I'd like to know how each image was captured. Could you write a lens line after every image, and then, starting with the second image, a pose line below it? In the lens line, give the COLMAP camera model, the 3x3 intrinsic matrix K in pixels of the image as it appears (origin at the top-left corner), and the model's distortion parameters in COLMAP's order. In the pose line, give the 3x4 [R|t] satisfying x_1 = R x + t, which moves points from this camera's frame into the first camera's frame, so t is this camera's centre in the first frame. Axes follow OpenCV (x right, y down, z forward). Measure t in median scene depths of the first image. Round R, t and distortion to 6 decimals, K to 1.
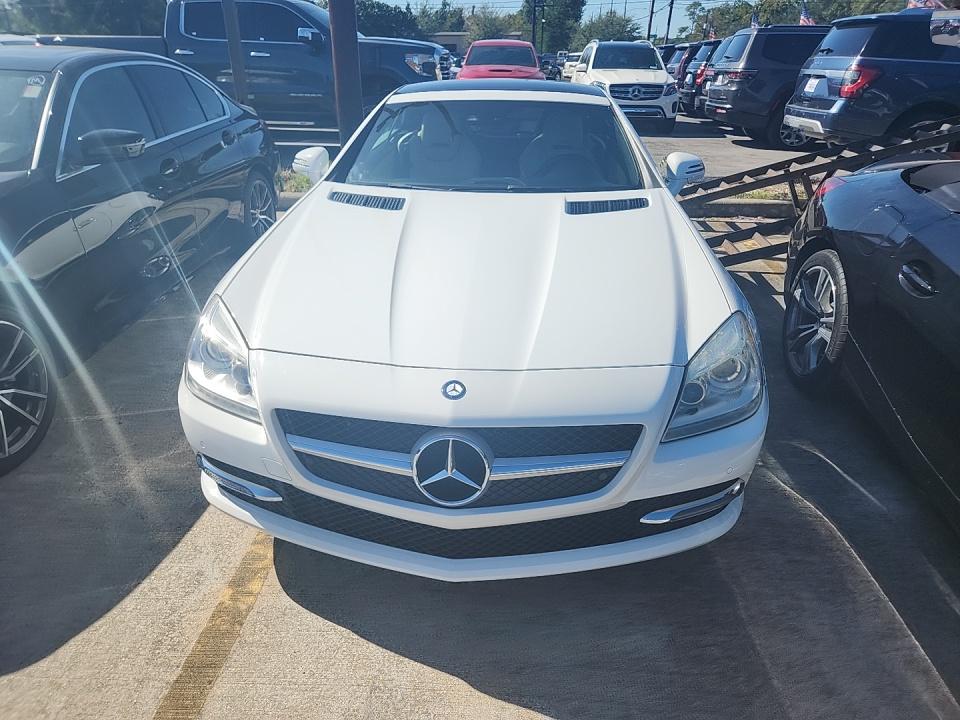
lens RADIAL K [[646.5, 0, 473.1], [0, 646.5, 367.2], [0, 0, 1]] dist [0.049535, -0.040751]
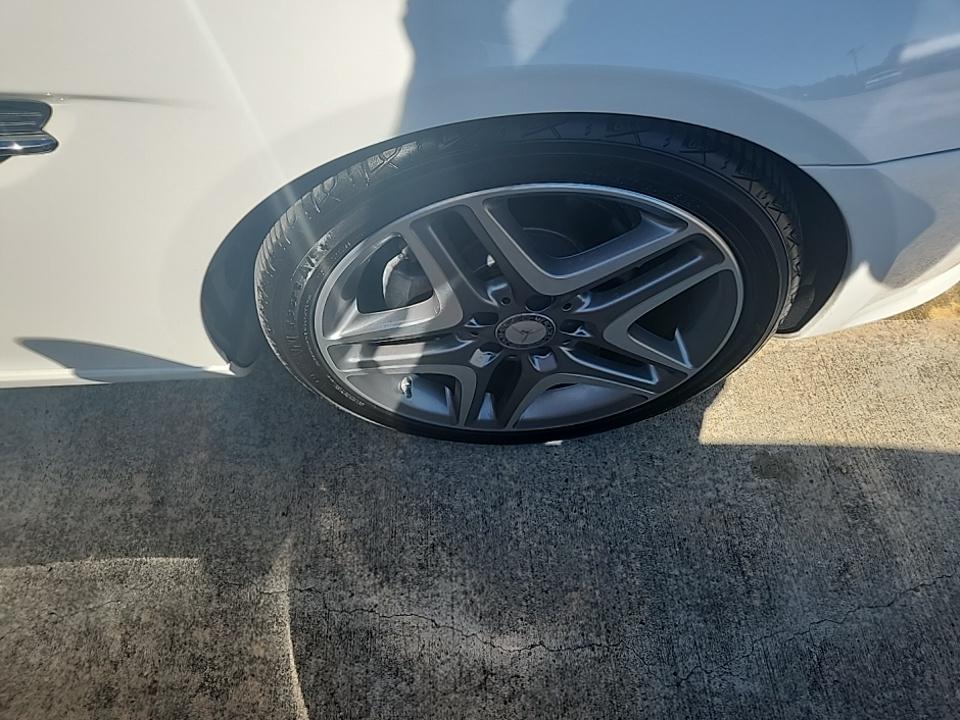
lens RADIAL K [[646.5, 0, 479.1], [0, 646.5, 362.8], [0, 0, 1]] dist [0.049535, -0.040751]
pose [[-0.144810, -0.855454, 0.497221, -0.638426], [0.446865, 0.391808, 0.804238, -0.310098], [-0.882803, 0.338652, 0.325535, 1.159017]]
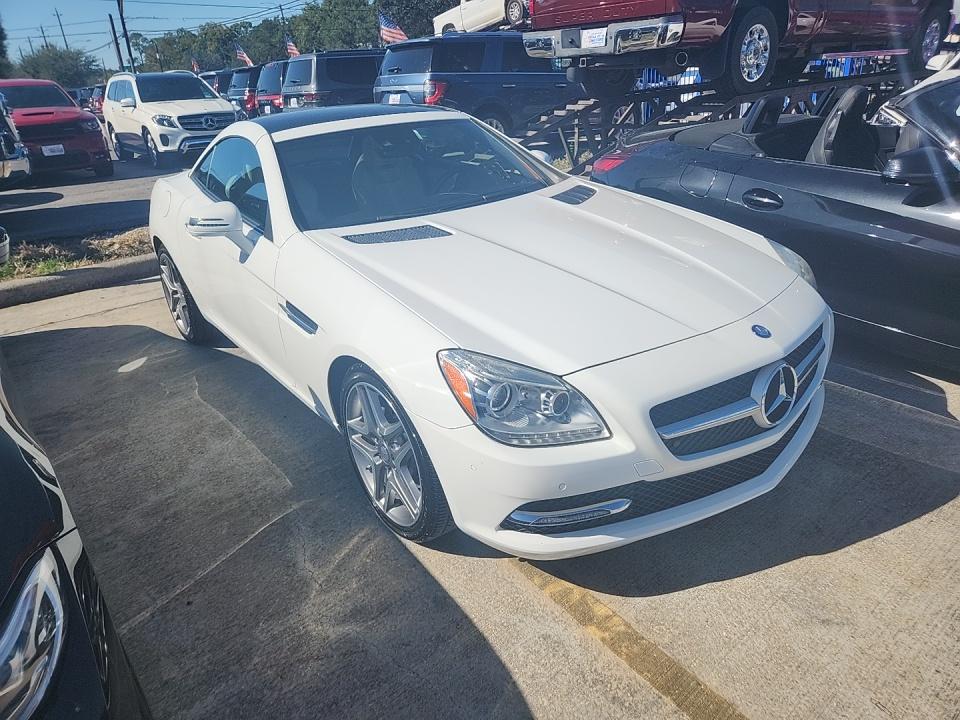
lens RADIAL K [[646.5, 0, 473.9], [0, 646.5, 359.3], [0, 0, 1]] dist [0.049535, -0.040751]
pose [[0.730385, -0.325577, 0.600448, -0.923550], [0.351938, 0.932794, 0.077686, -0.158448], [-0.585387, 0.154580, 0.795882, 0.267874]]
